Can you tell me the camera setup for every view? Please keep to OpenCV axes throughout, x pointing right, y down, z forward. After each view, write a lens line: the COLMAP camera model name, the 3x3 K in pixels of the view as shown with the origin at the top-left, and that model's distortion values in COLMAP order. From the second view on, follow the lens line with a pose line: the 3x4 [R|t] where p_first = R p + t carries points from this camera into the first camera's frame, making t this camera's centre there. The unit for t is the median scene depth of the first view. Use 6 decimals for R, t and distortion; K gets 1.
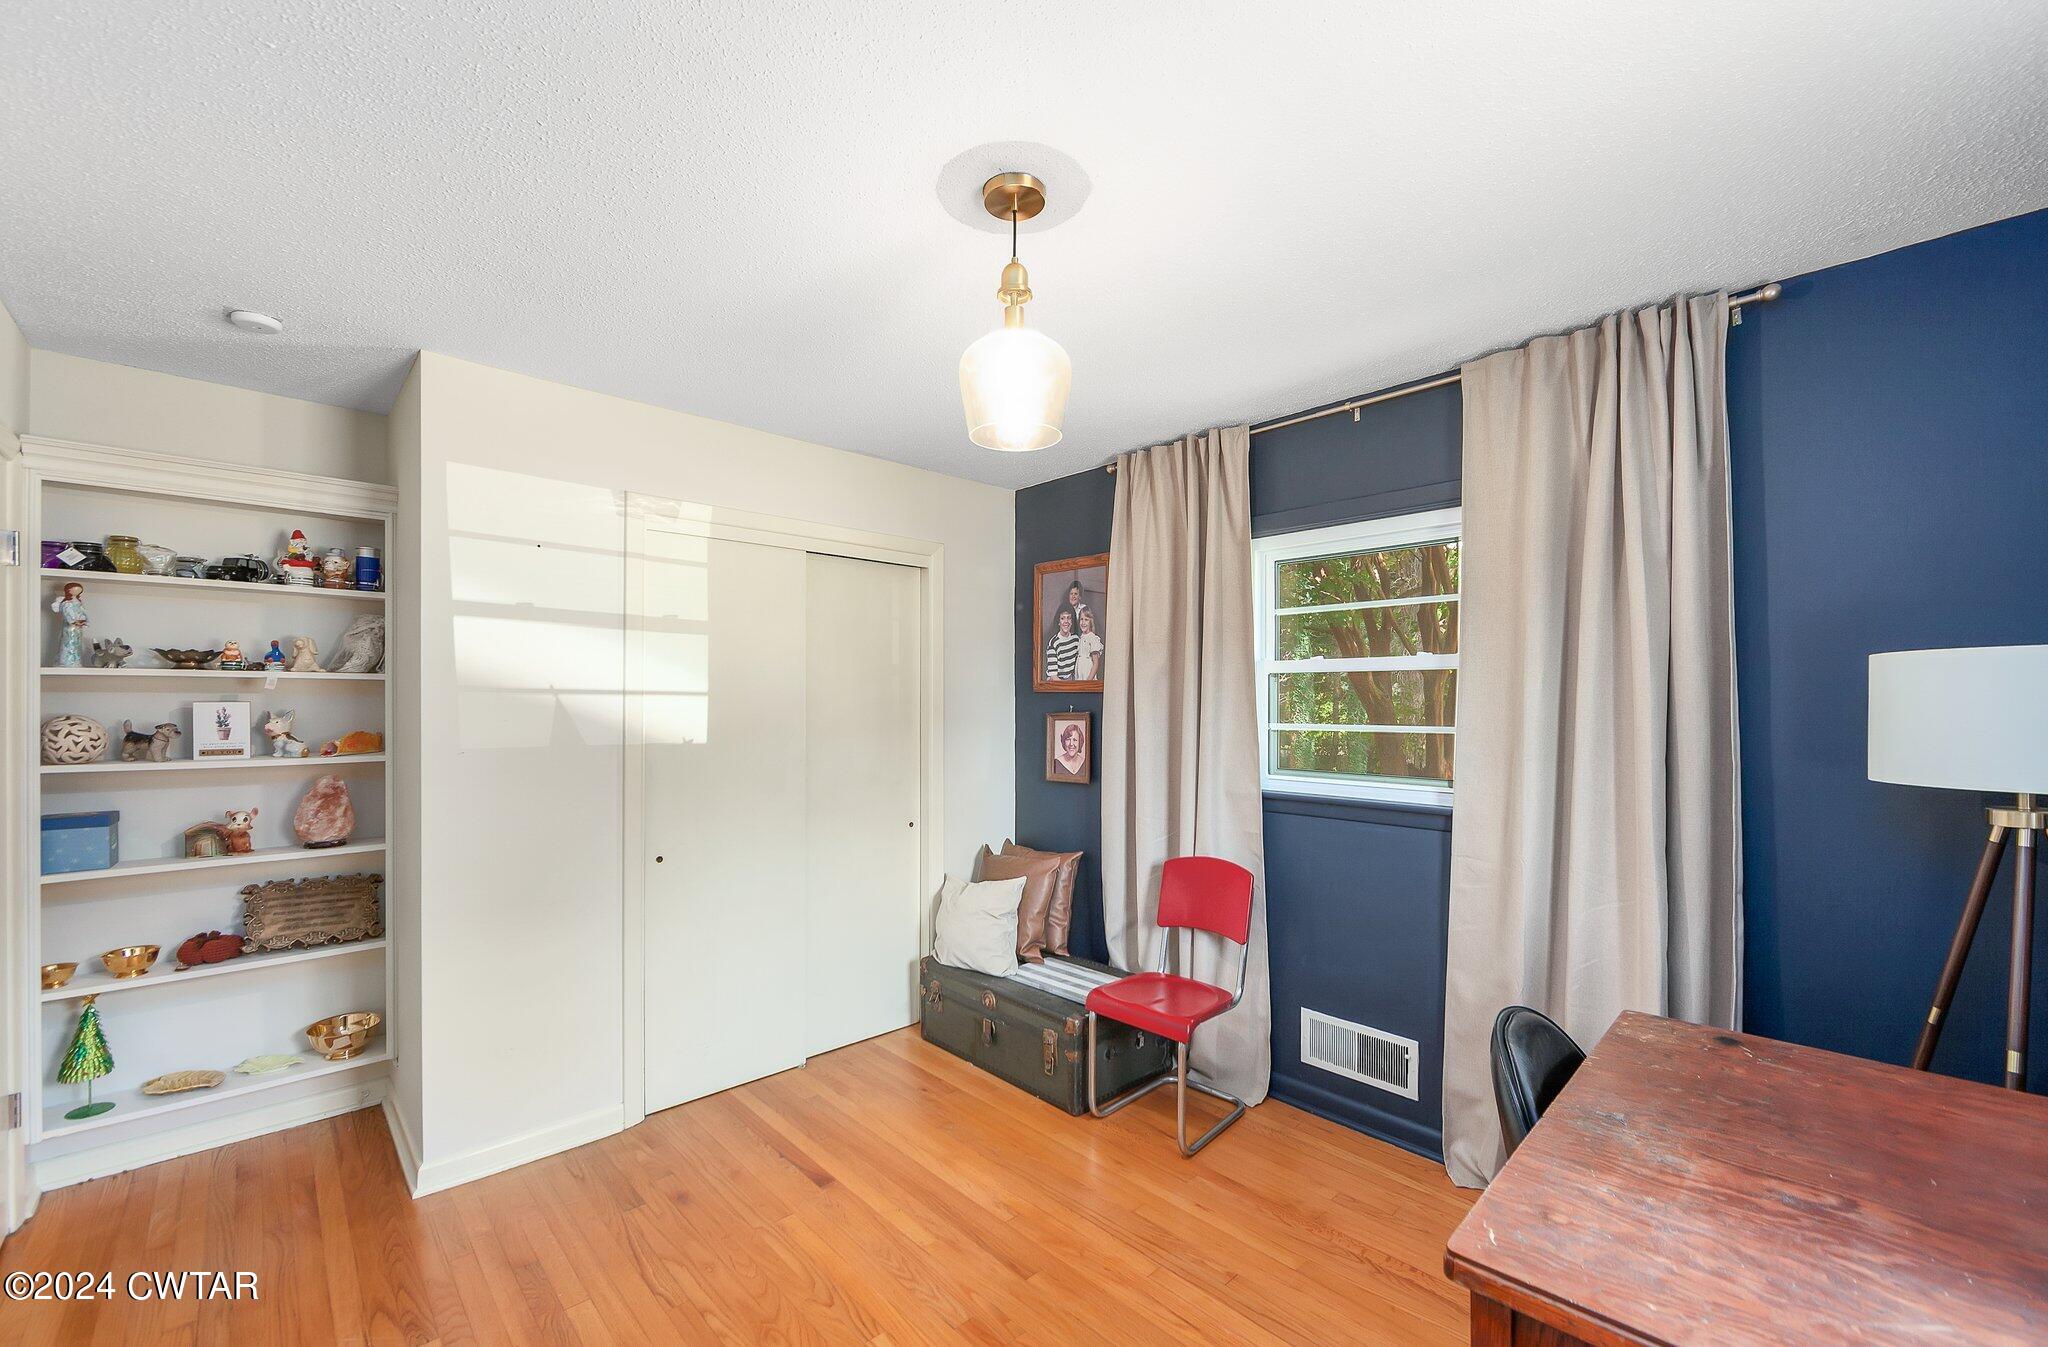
lens RADIAL K [[818.3, 0, 1011.2], [0, 818.3, 701.1], [0, 0, 1]] dist [-0.007364, 0.000234]
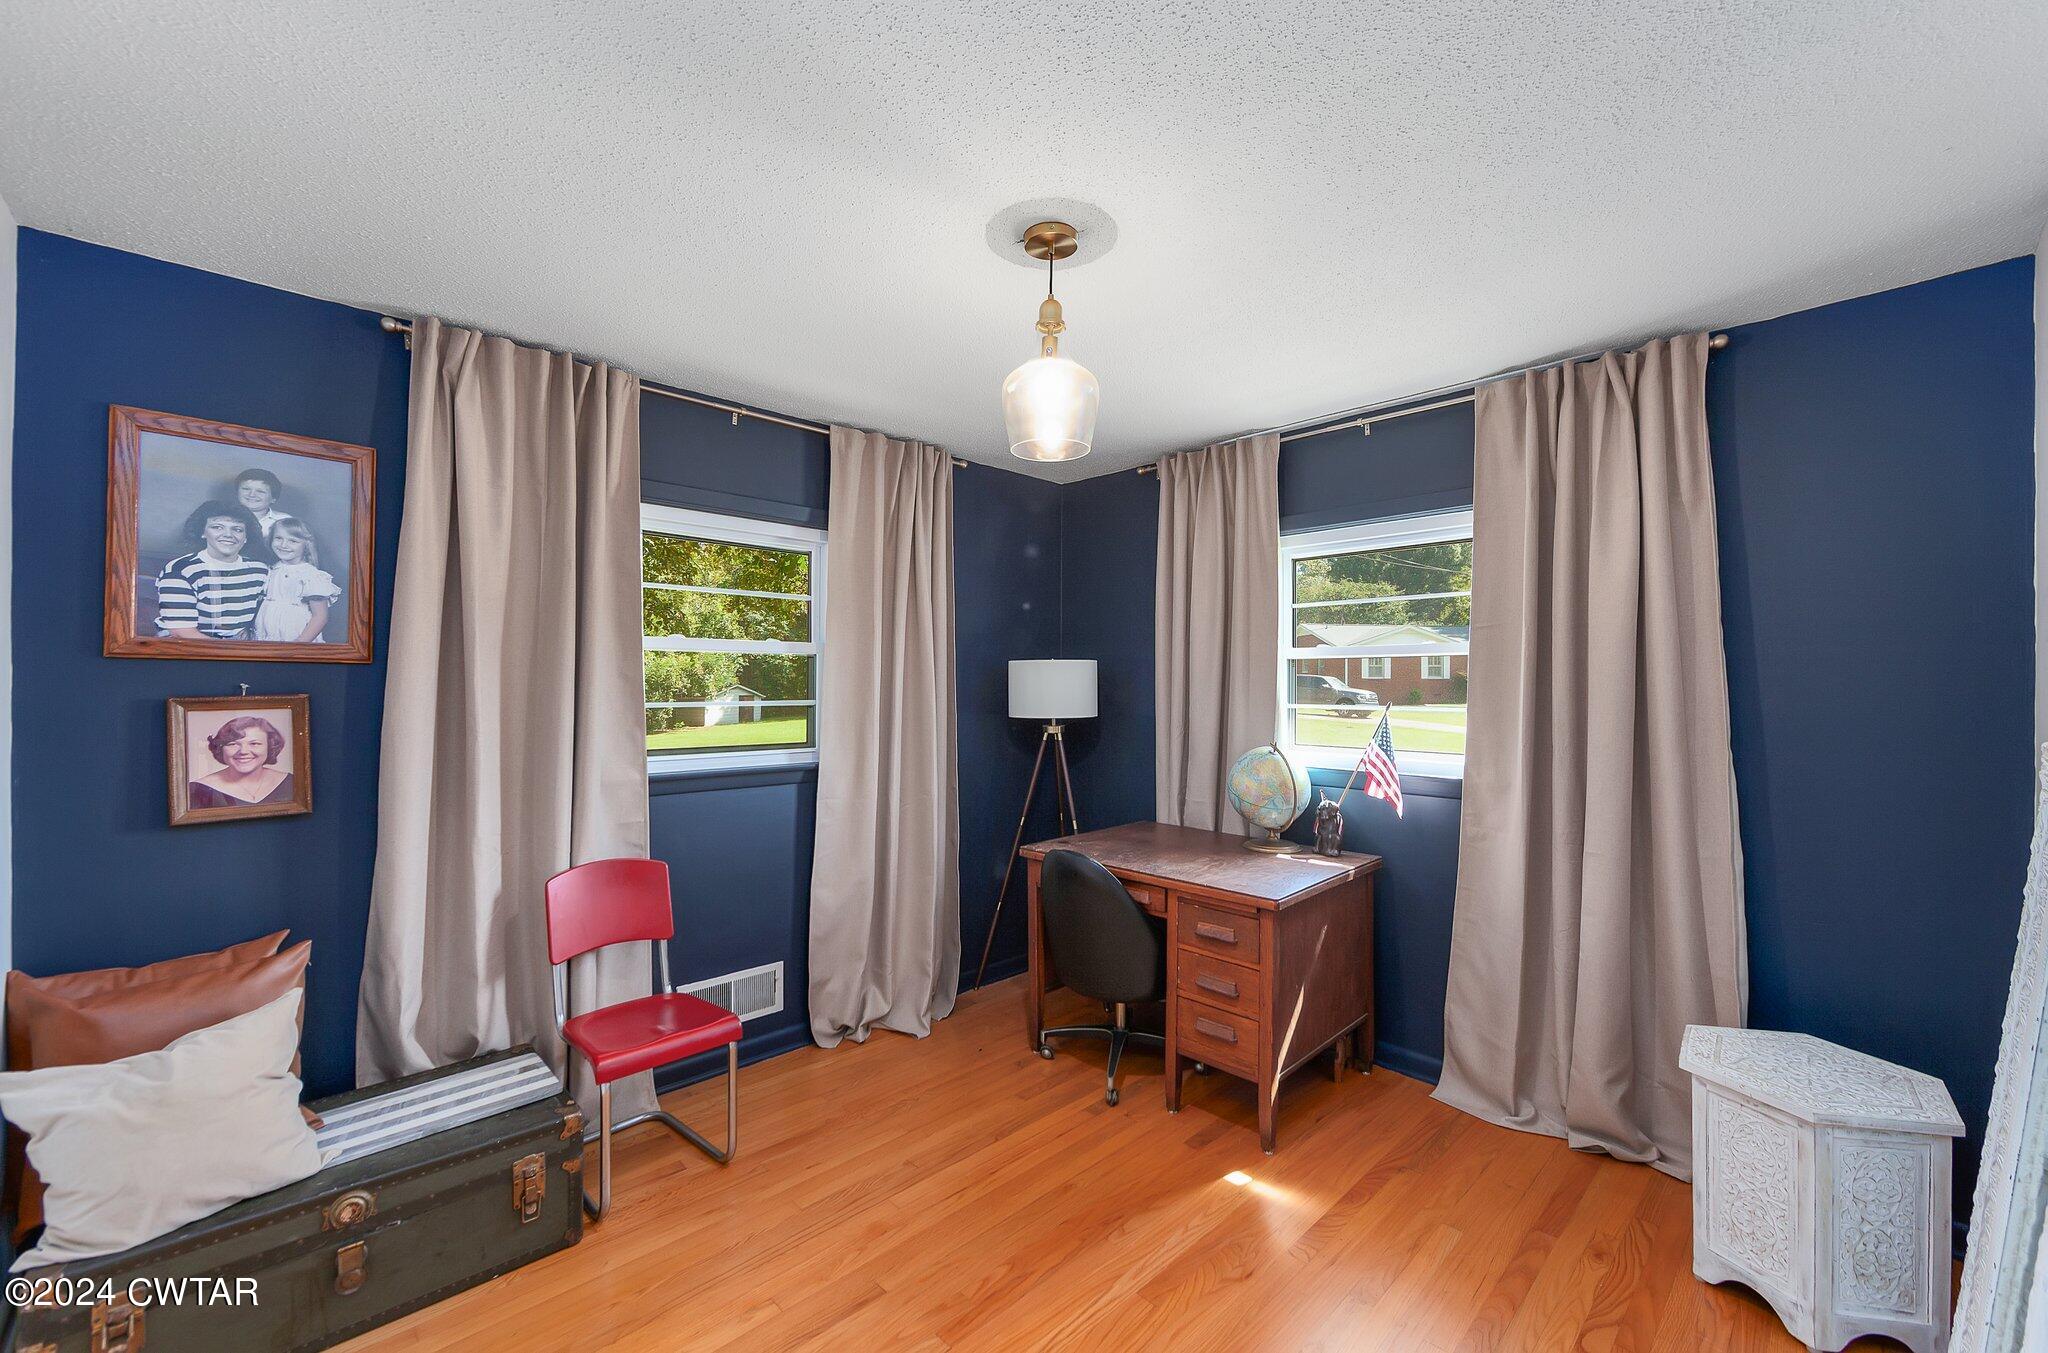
lens RADIAL K [[818.3, 0, 1023.3], [0, 818.3, 673.0], [0, 0, 1]] dist [-0.007364, 0.000234]
pose [[-0.020142, 0.006570, 0.999776, -0.594783], [-0.008536, 0.999941, -0.006743, -0.003430], [-0.999761, -0.008670, -0.020085, 0.549667]]
